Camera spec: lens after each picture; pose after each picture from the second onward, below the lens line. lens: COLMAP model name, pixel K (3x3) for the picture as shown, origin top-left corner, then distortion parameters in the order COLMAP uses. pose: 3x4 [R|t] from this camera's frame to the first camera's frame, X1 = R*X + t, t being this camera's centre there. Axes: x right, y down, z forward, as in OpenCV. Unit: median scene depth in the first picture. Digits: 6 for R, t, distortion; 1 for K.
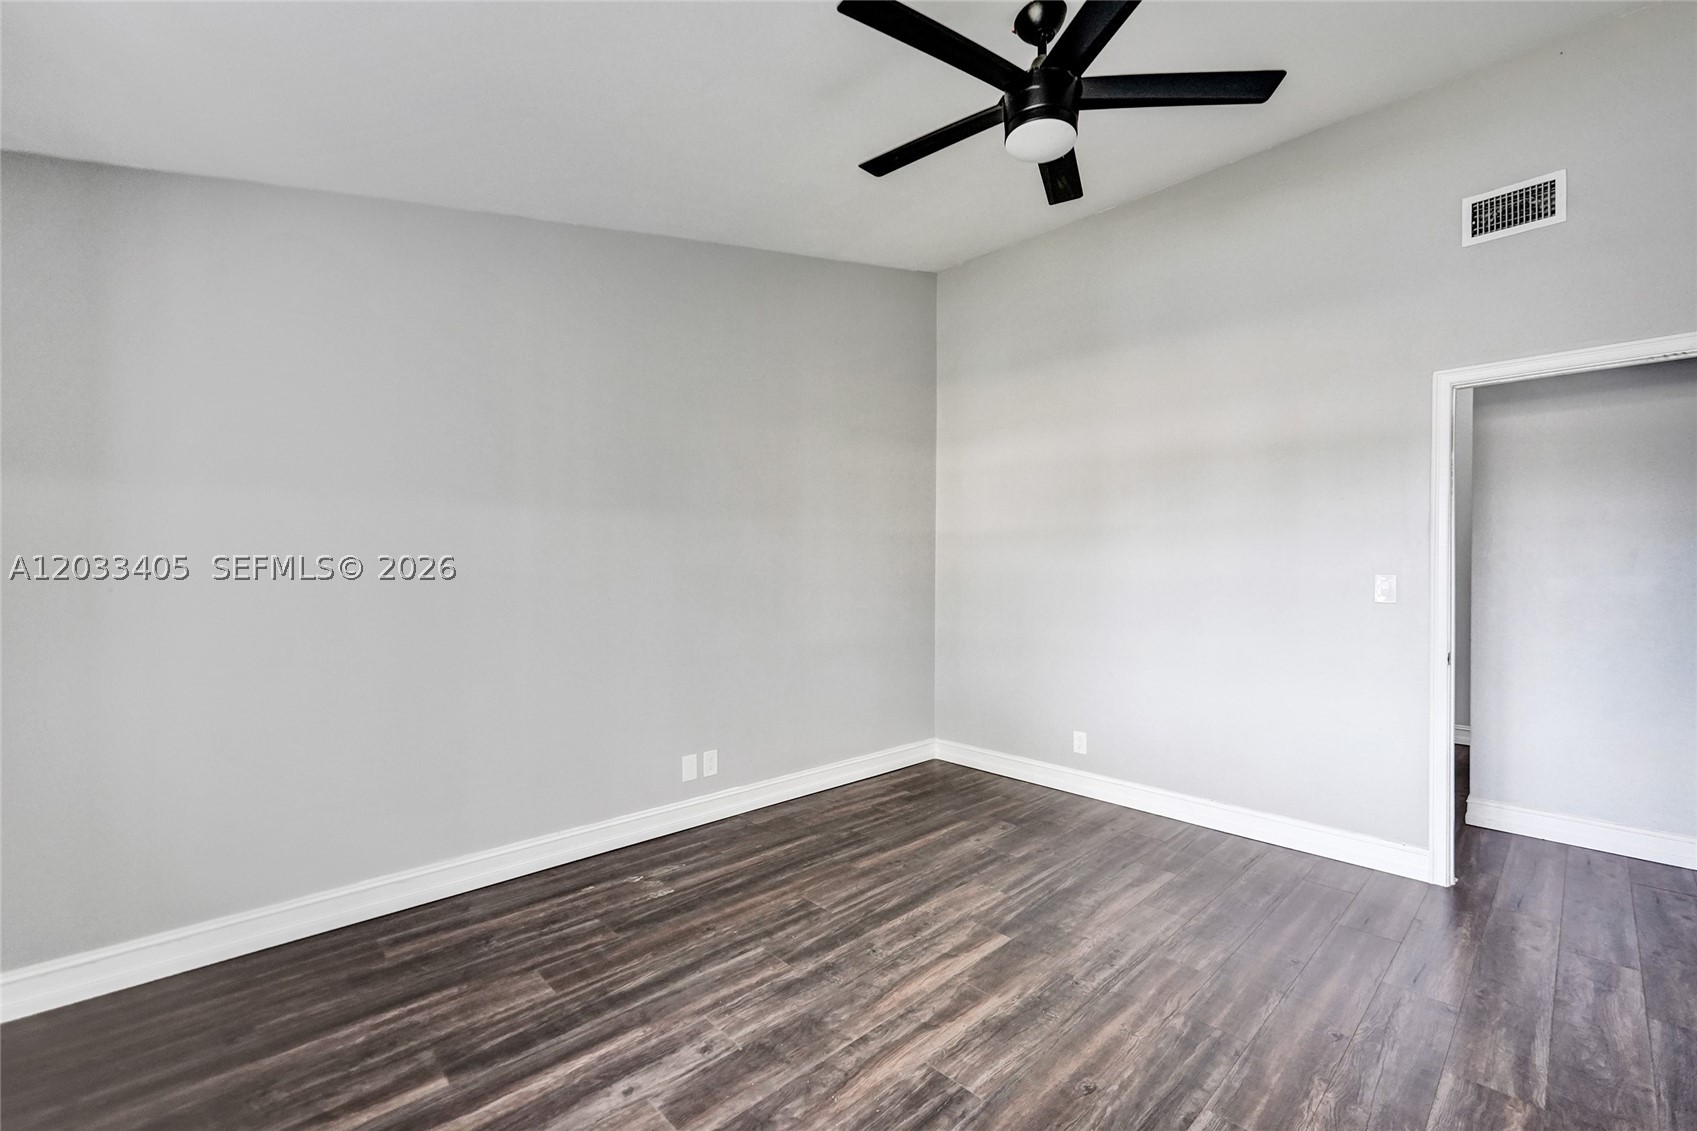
lens RADIAL K [[704.5, 0, 857.7], [0, 704.5, 562.4], [0, 0, 1]] dist [-0.000229, 0.000129]
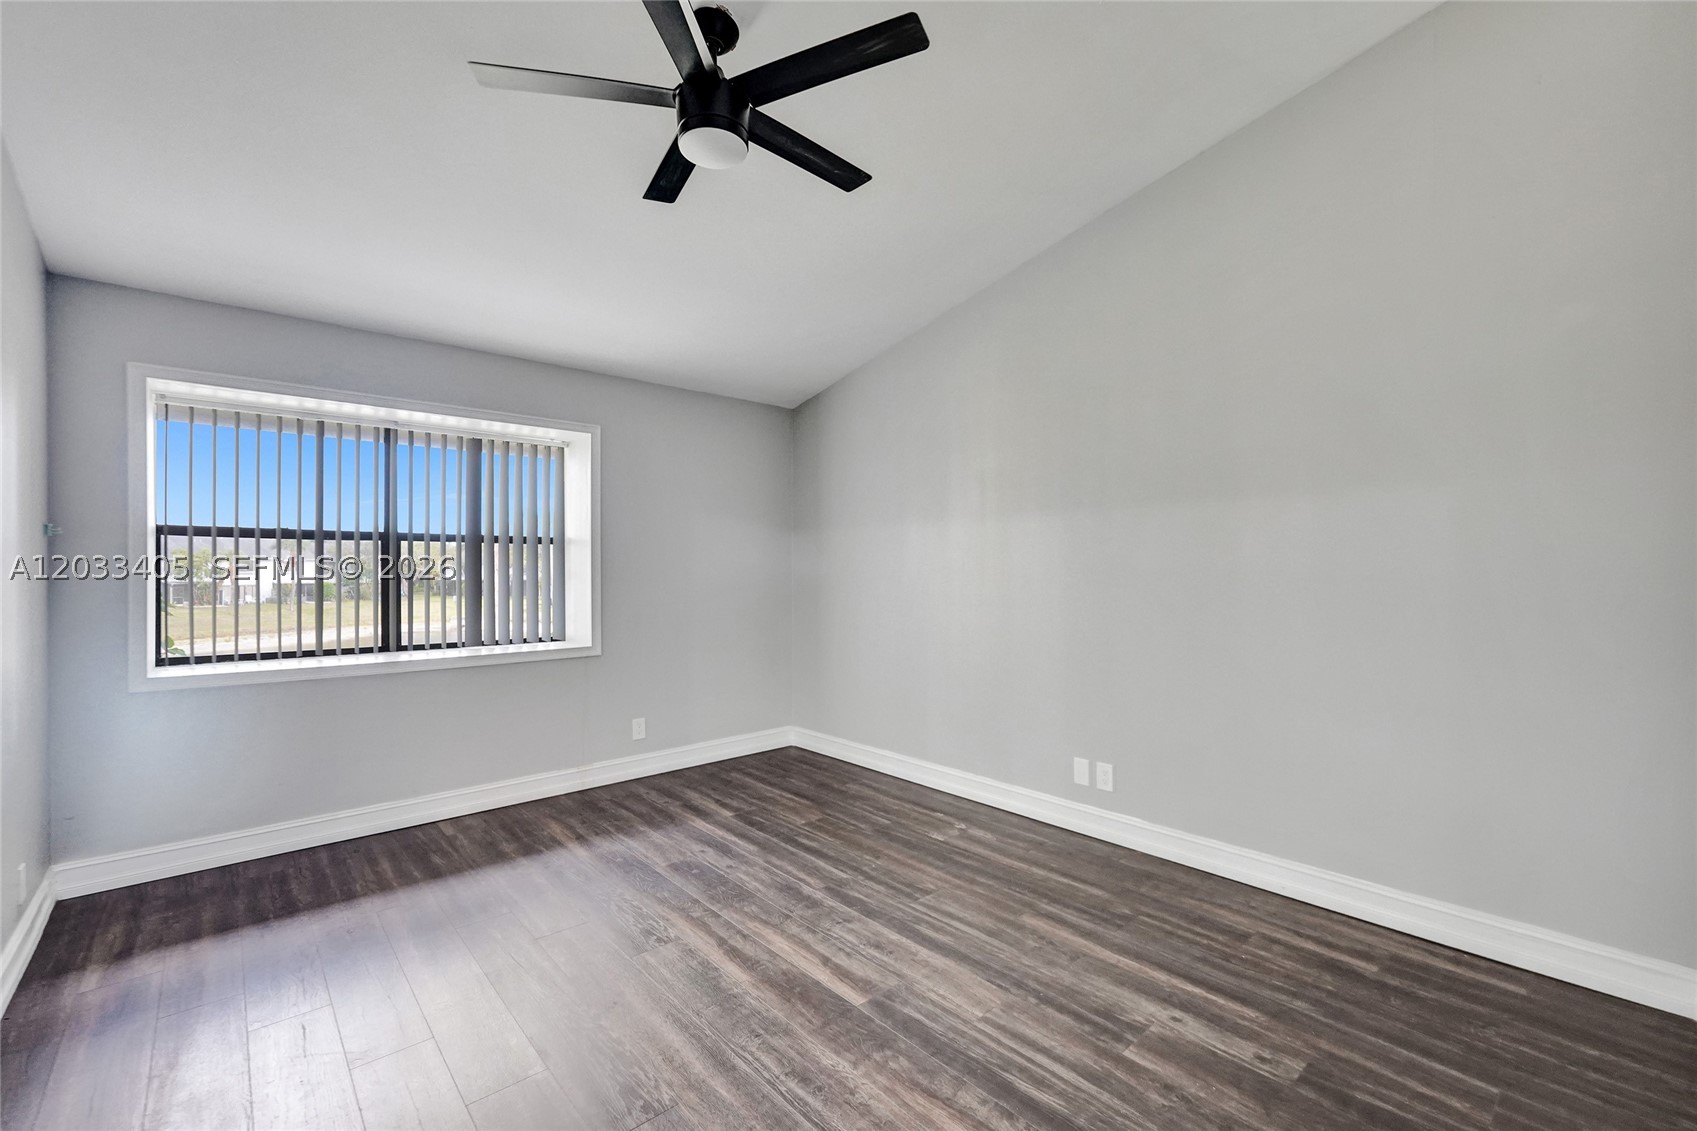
lens RADIAL K [[704.5, 0, 857.7], [0, 704.5, 562.4], [0, 0, 1]] dist [-0.000229, 0.000129]
pose [[-0.023749, -0.010558, -0.999662, 0.927301], [0.010836, 0.999883, -0.010817, 0.013570], [0.999659, -0.011089, -0.023631, 0.895533]]
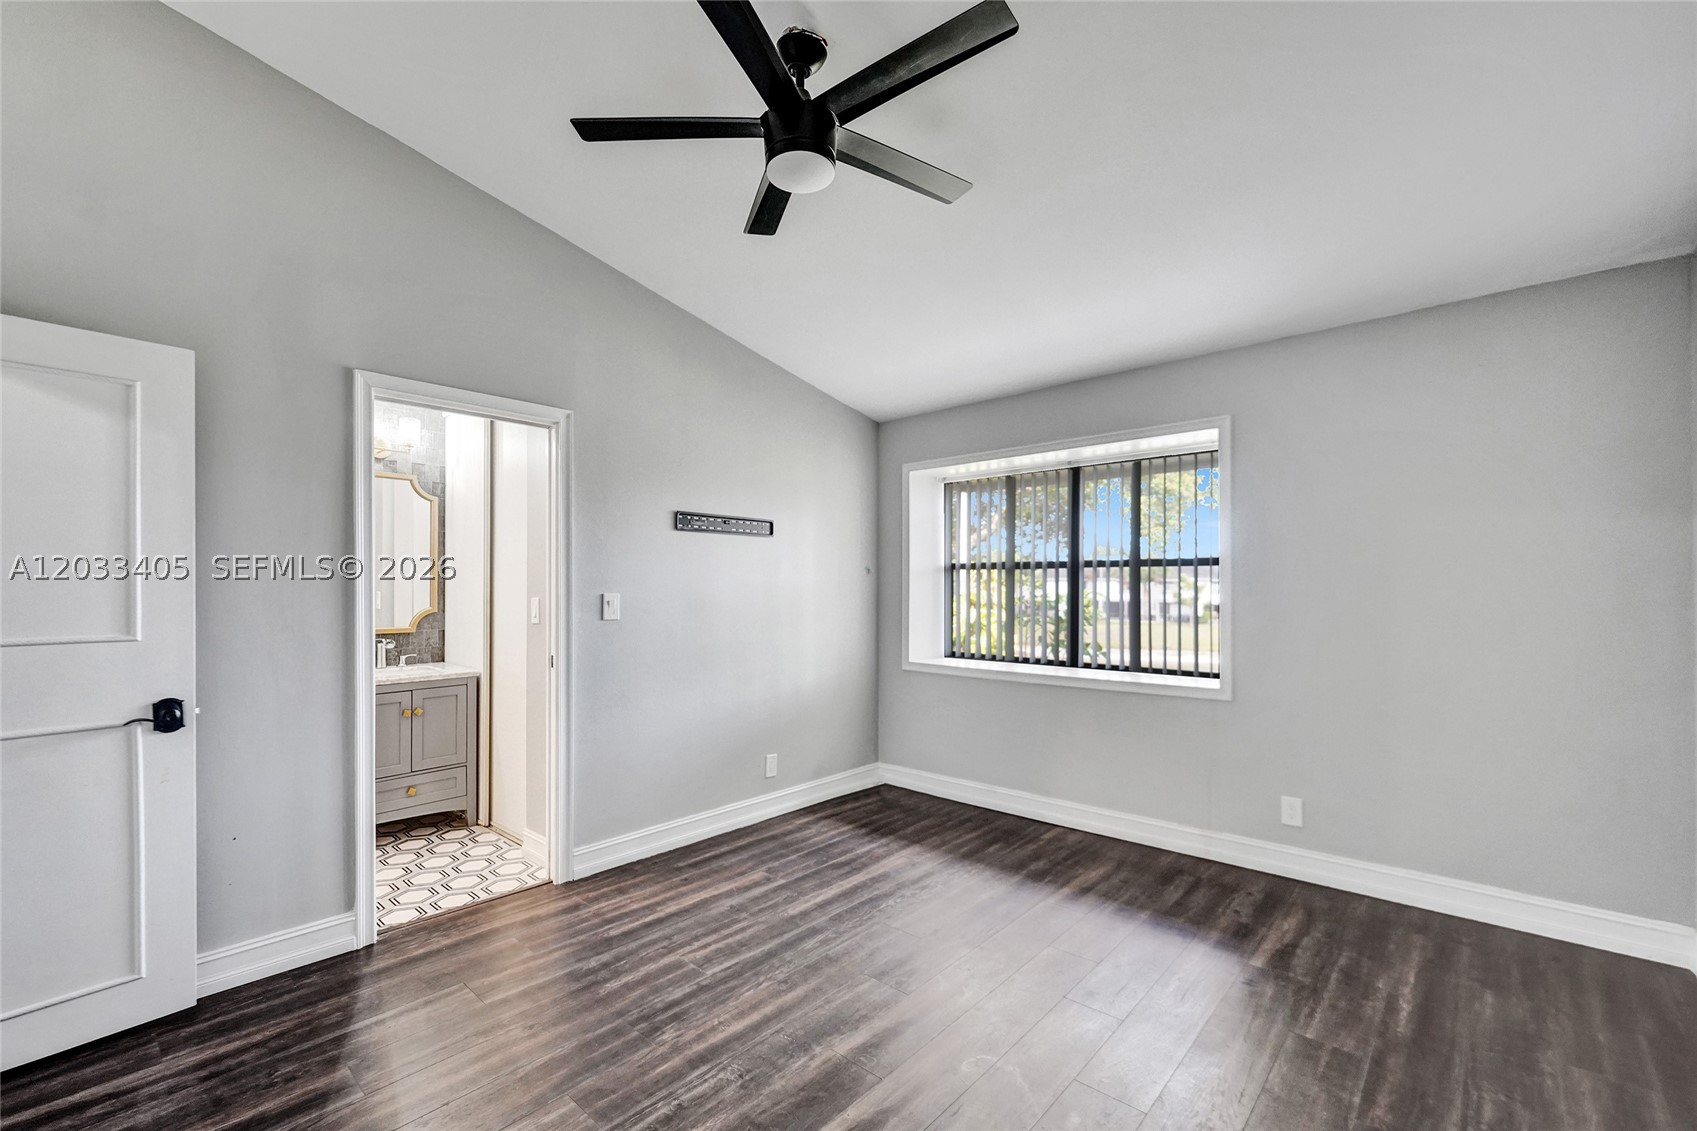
lens RADIAL K [[712.4, 0, 854.5], [0, 712.4, 595.0], [0, 0, 1]] dist [-0.009046, 0.000058]
pose [[-0.997237, 0.000563, -0.074286, 0.184052], [0.001019, 0.999981, -0.006105, 0.014912], [0.074281, -0.006164, -0.997218, 1.454667]]
